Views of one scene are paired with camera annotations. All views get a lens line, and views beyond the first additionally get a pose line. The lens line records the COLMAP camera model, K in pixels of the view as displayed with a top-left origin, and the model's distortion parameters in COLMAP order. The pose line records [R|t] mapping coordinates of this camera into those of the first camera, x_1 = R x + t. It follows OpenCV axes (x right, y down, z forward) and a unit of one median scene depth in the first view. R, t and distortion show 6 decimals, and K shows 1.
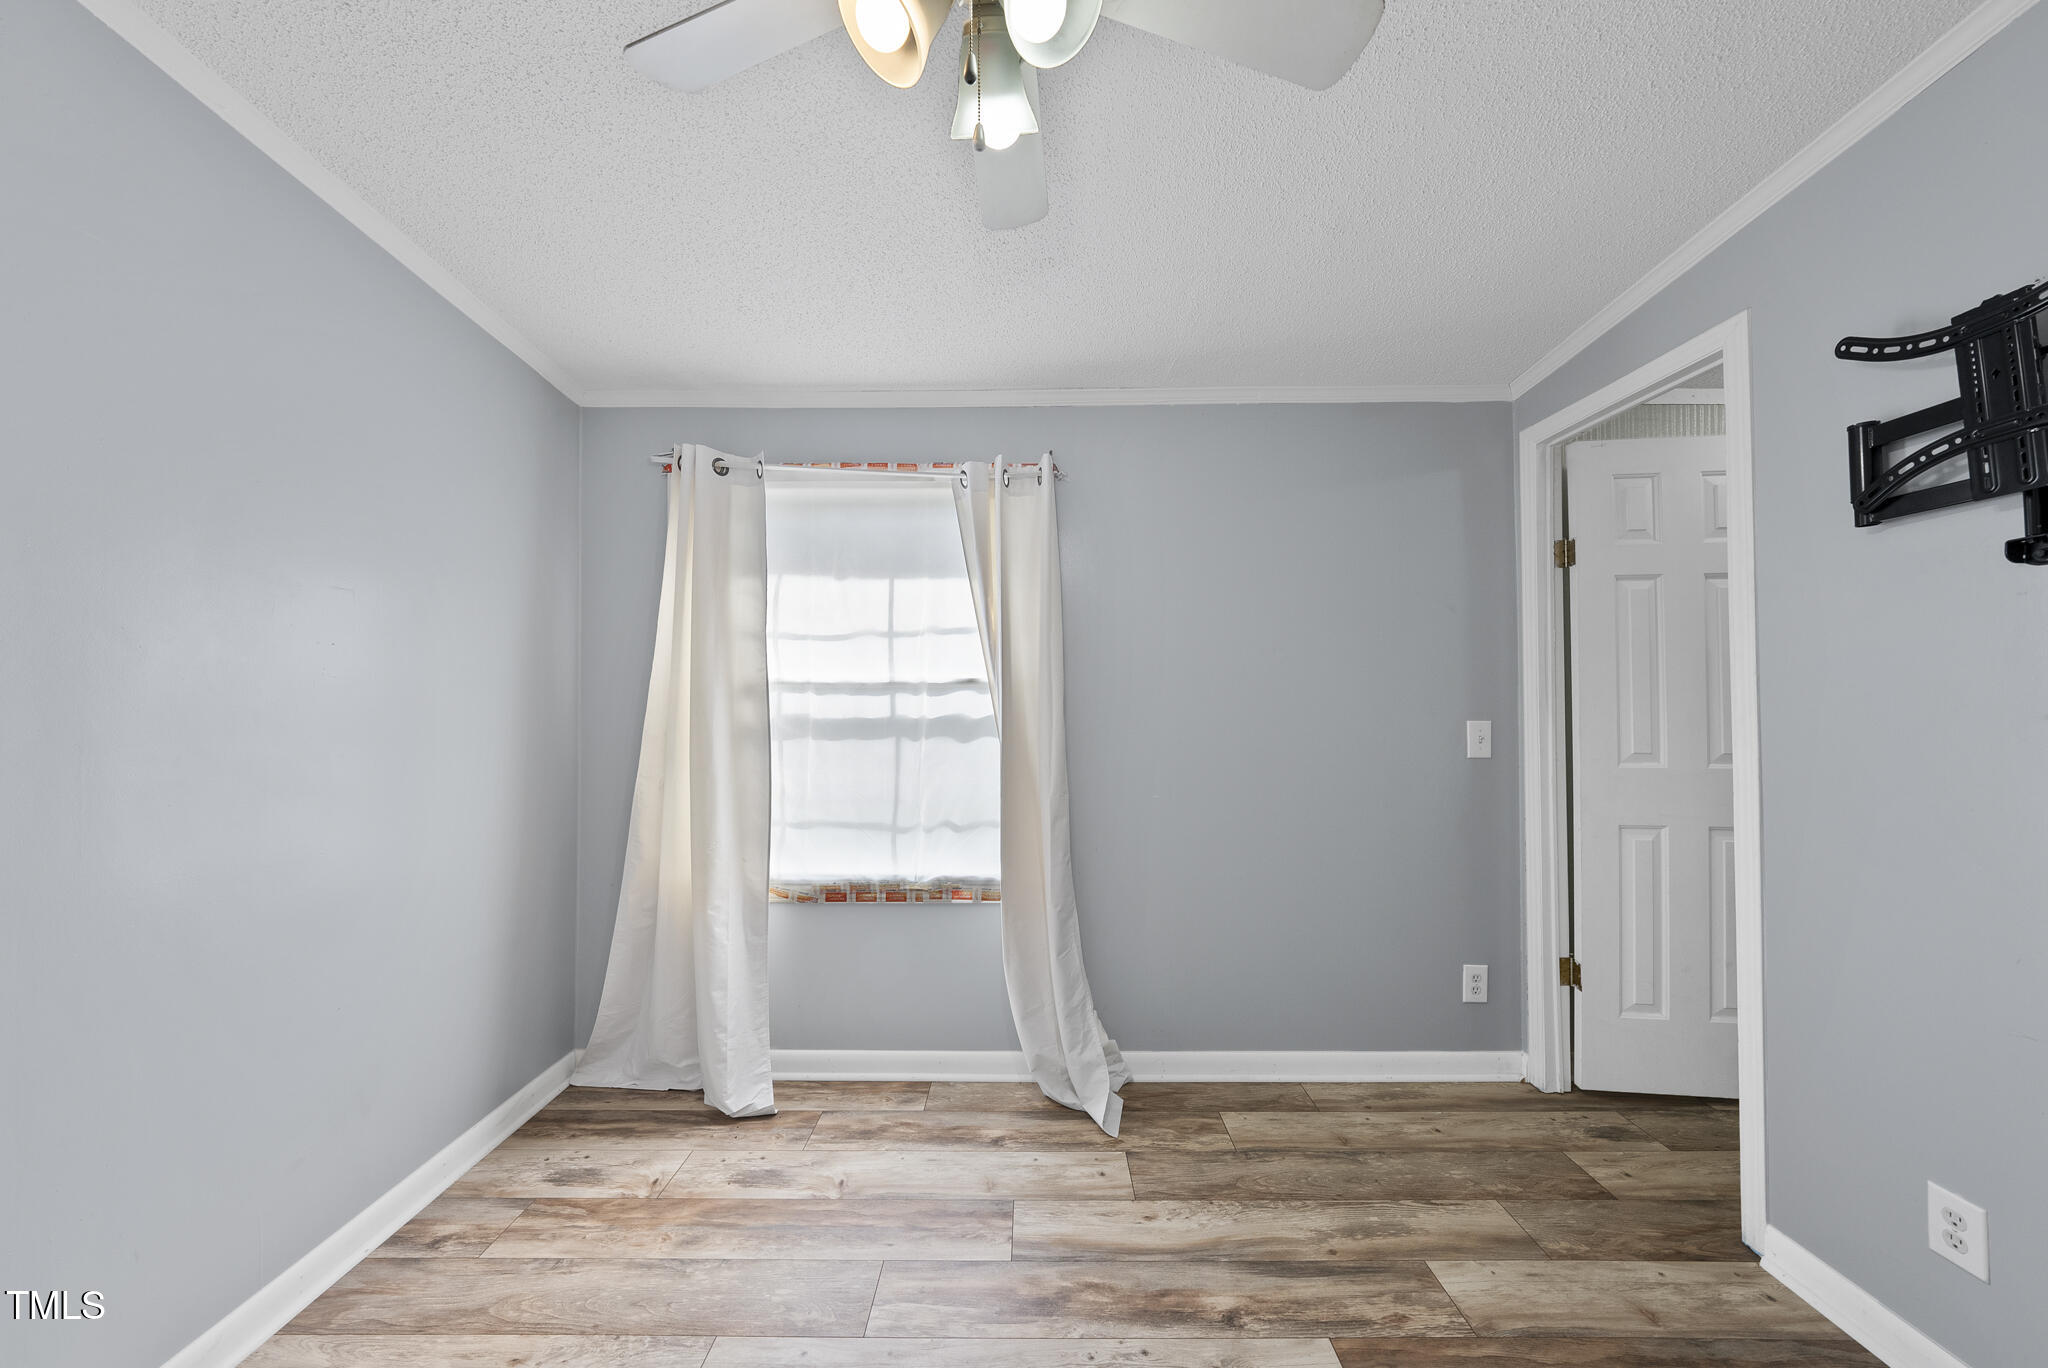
lens RADIAL K [[708.3, 0, 1029.0], [0, 708.3, 683.3], [0, 0, 1]] dist [-0.001294, 0.000149]
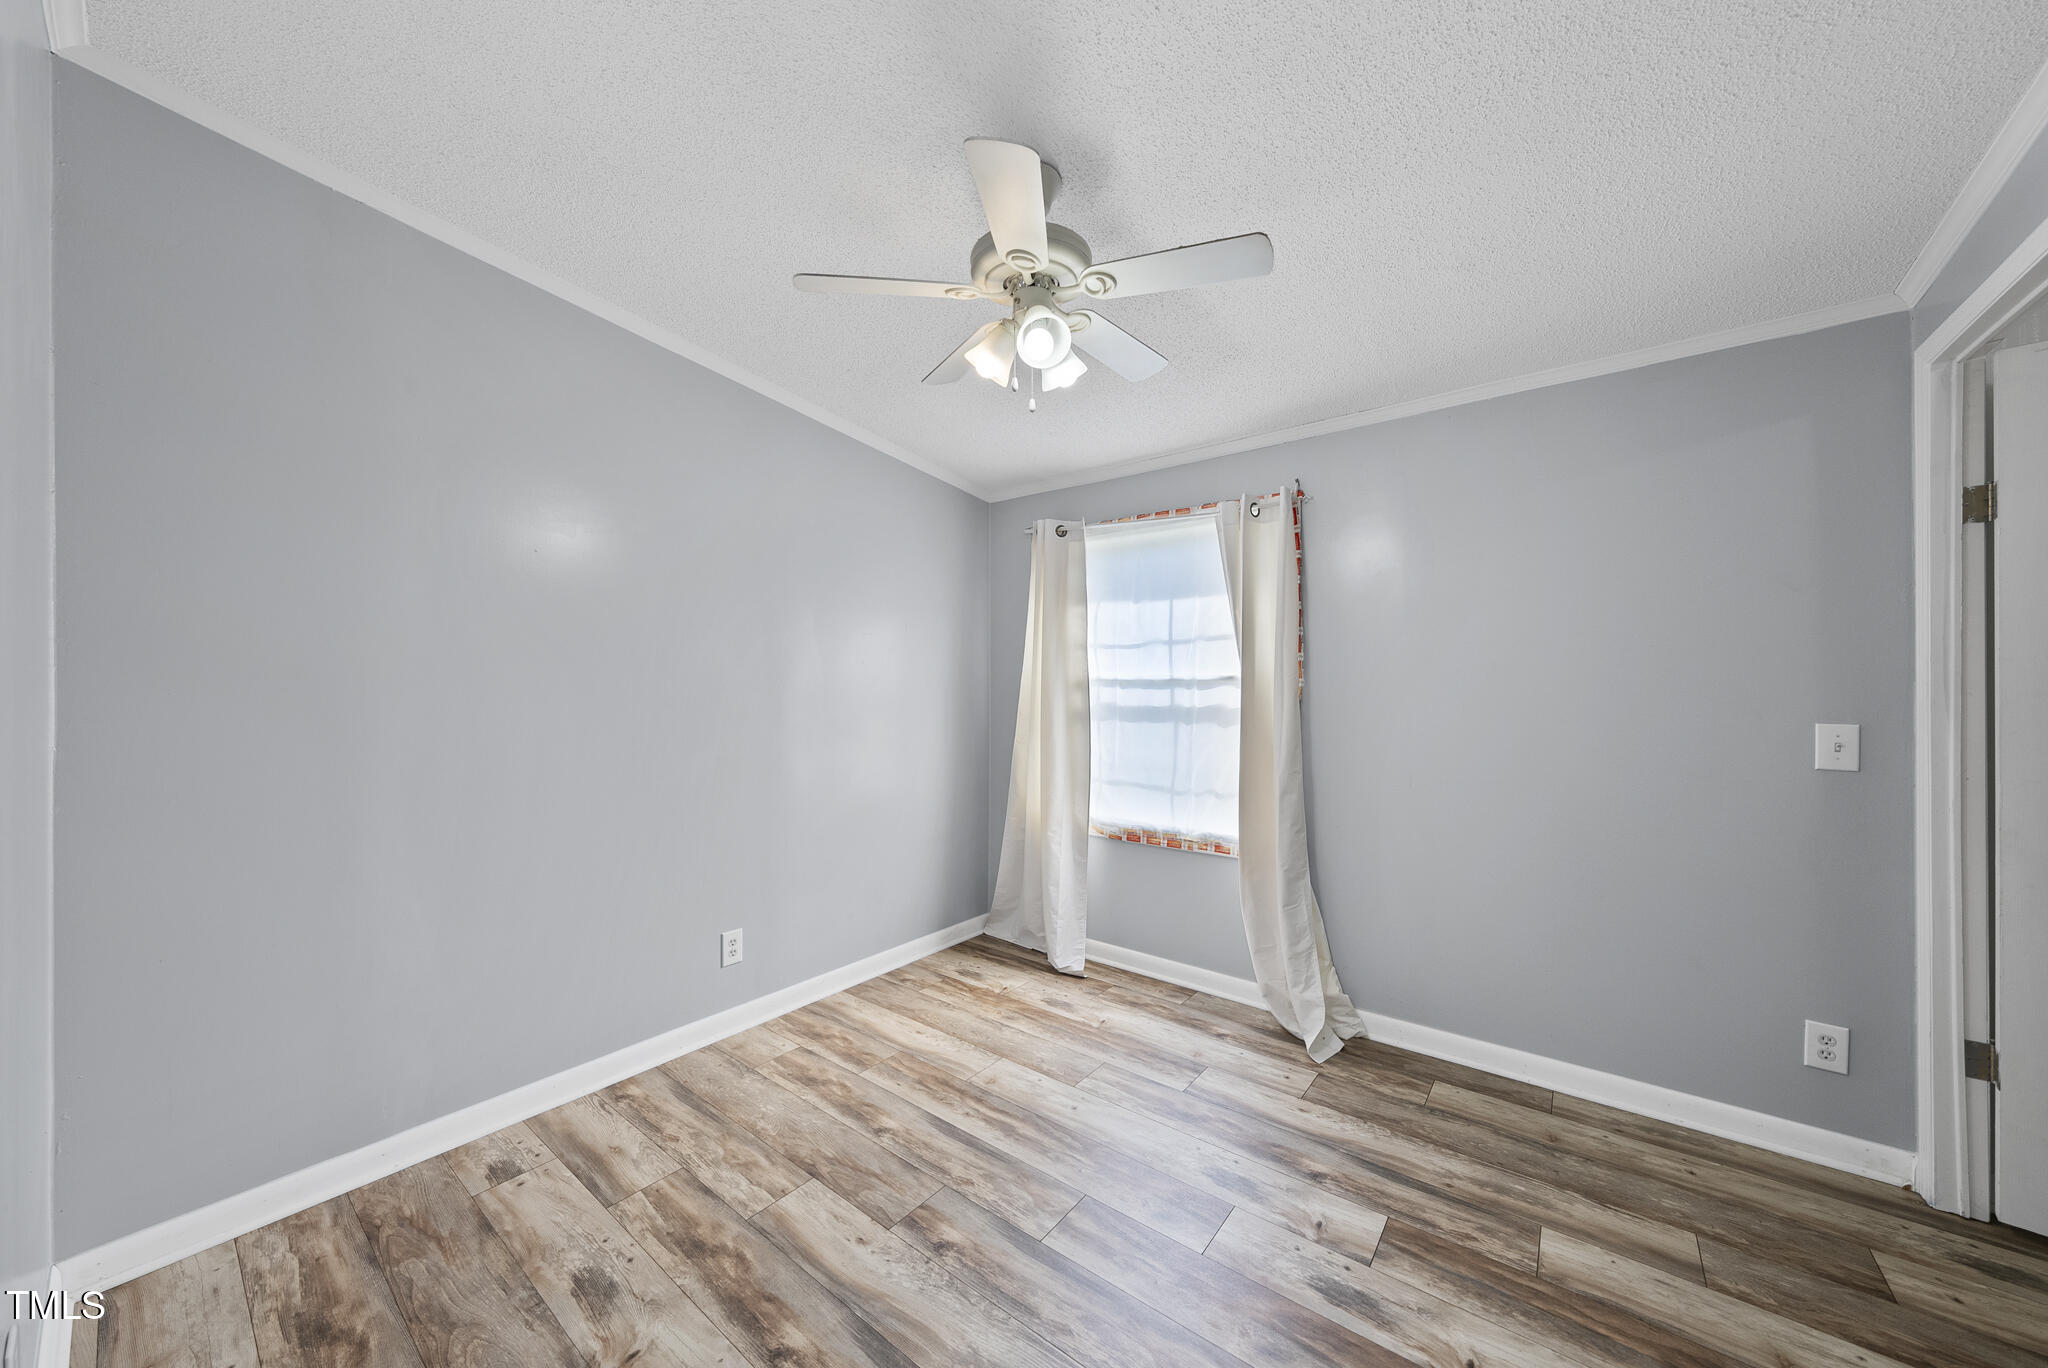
lens RADIAL K [[708.3, 0, 1023.4], [0, 708.3, 686.8], [0, 0, 1]] dist [-0.001294, 0.000149]
pose [[0.791464, 0.002064, -0.611212, 0.417388], [0.005796, 0.999924, 0.010882, -0.003579], [0.611188, -0.012156, 0.791392, -0.211973]]
